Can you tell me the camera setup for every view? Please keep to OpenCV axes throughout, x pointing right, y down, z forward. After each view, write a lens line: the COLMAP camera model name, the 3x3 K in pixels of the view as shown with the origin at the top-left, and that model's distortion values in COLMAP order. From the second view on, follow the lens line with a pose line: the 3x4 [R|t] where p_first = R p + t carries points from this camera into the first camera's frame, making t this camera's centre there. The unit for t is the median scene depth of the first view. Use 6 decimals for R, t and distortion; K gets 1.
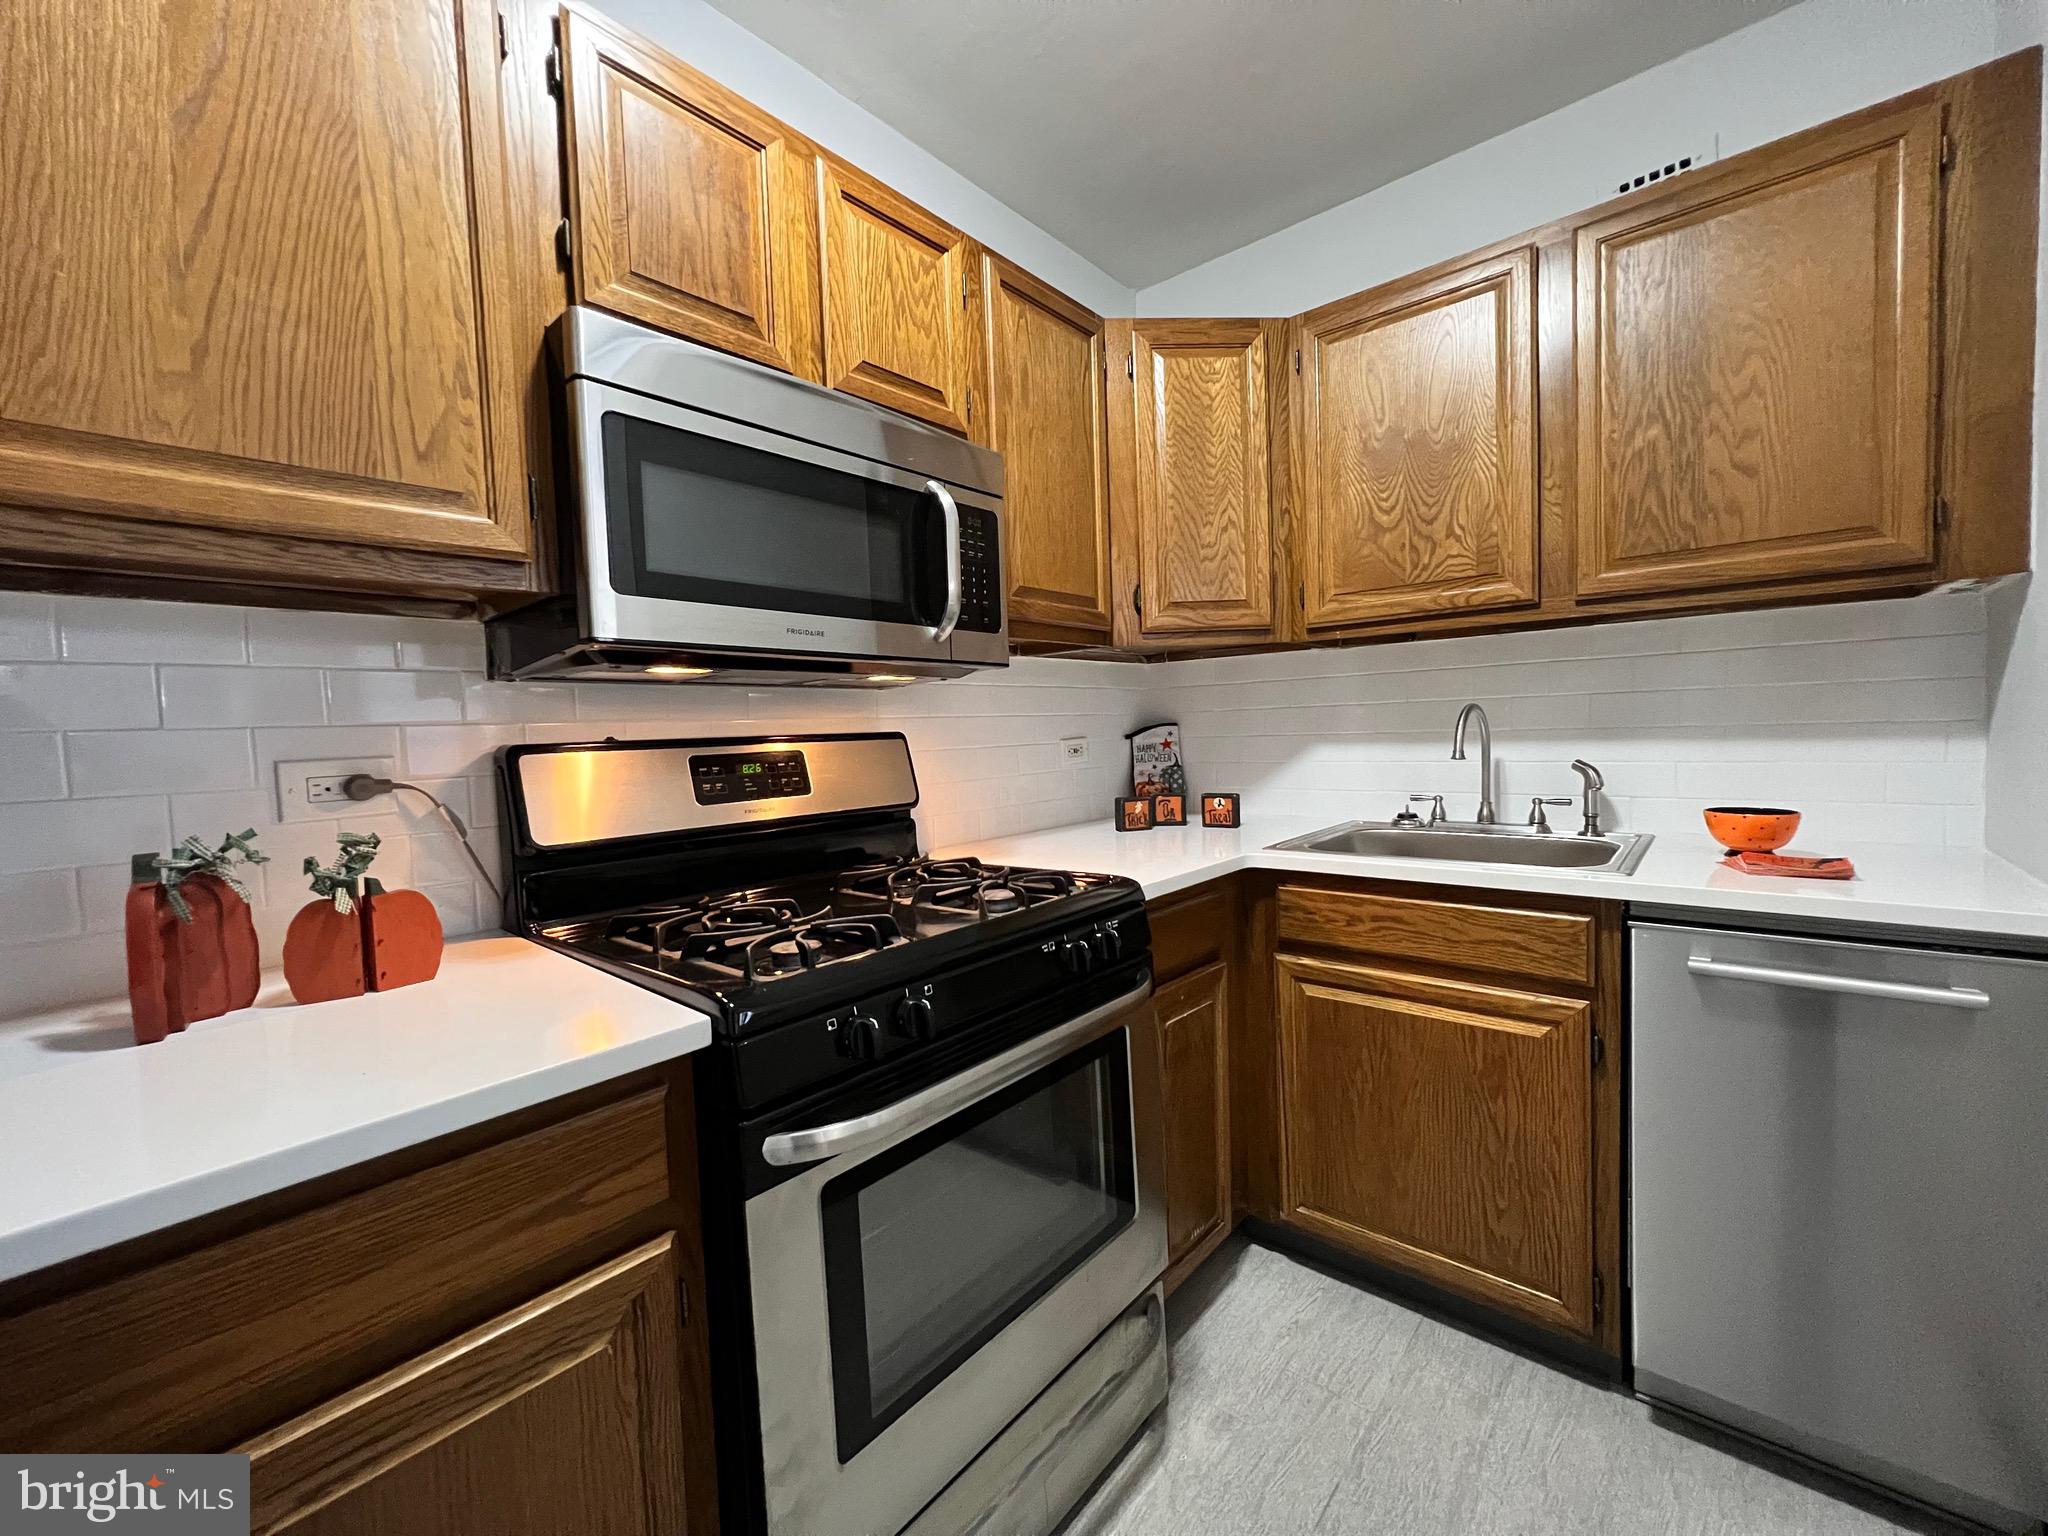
lens RADIAL K [[817.4, 0, 1012.3], [0, 817.4, 767.8], [0, 0, 1]] dist [-0.000701, 0.001764]
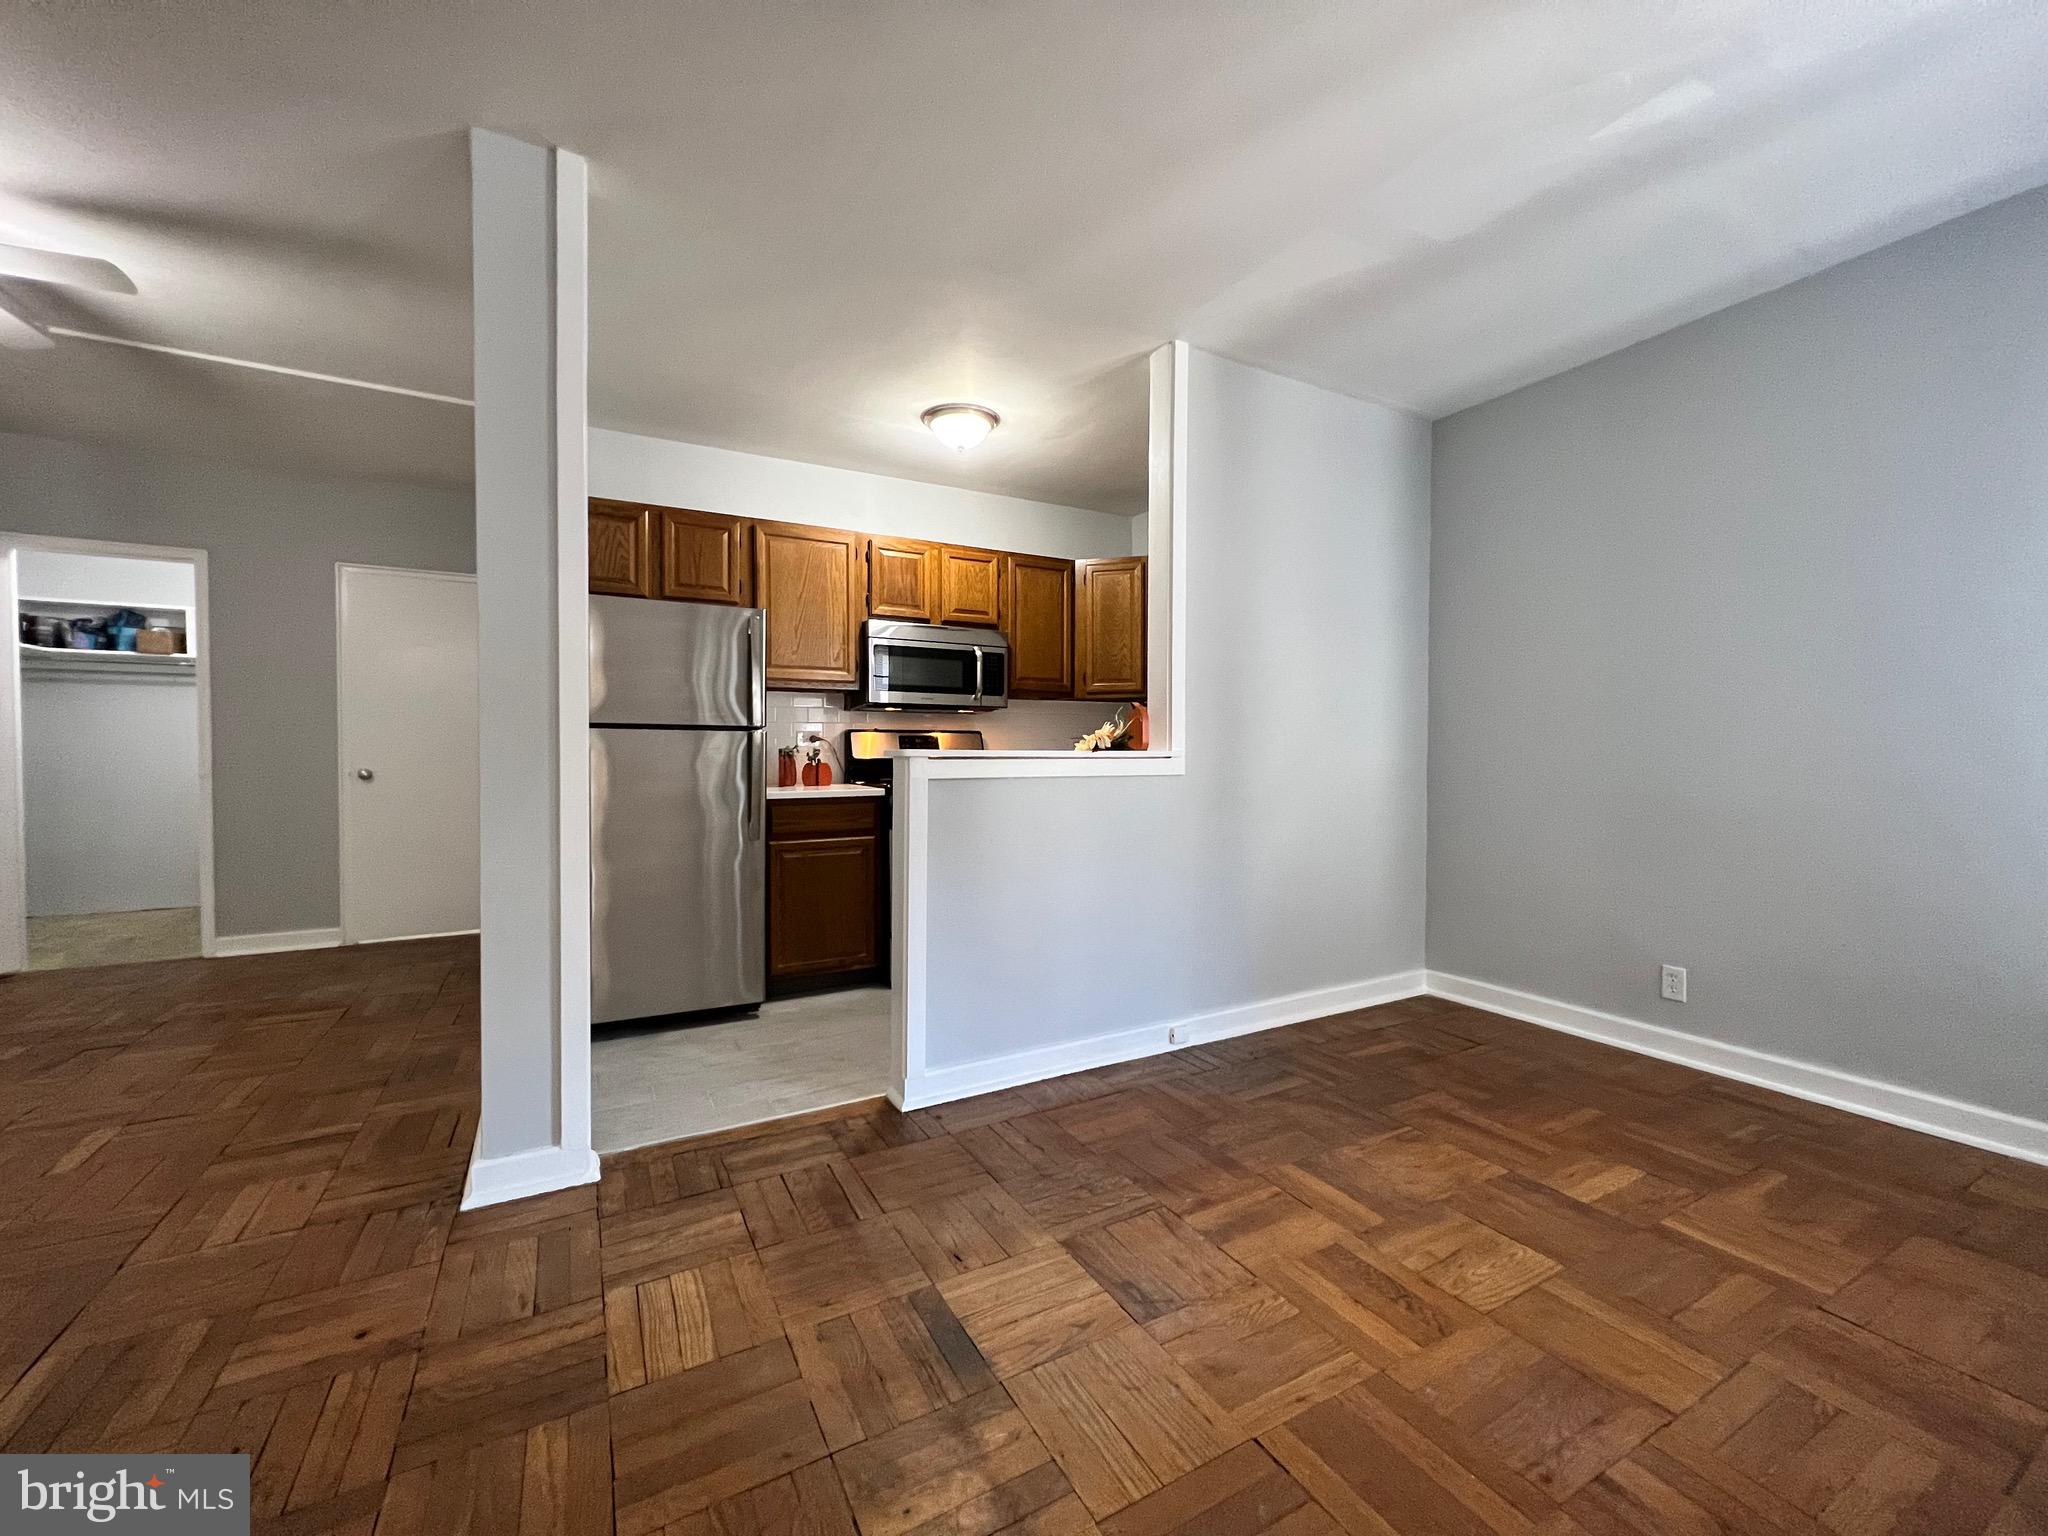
lens RADIAL K [[817.4, 0, 1018.4], [0, 817.4, 766.4], [0, 0, 1]] dist [-0.000701, 0.001764]
pose [[0.940453, 0.043461, -0.337133, 1.181737], [-0.049624, 0.998721, -0.009680, 0.121865], [0.336281, 0.025833, 0.941407, -1.926858]]
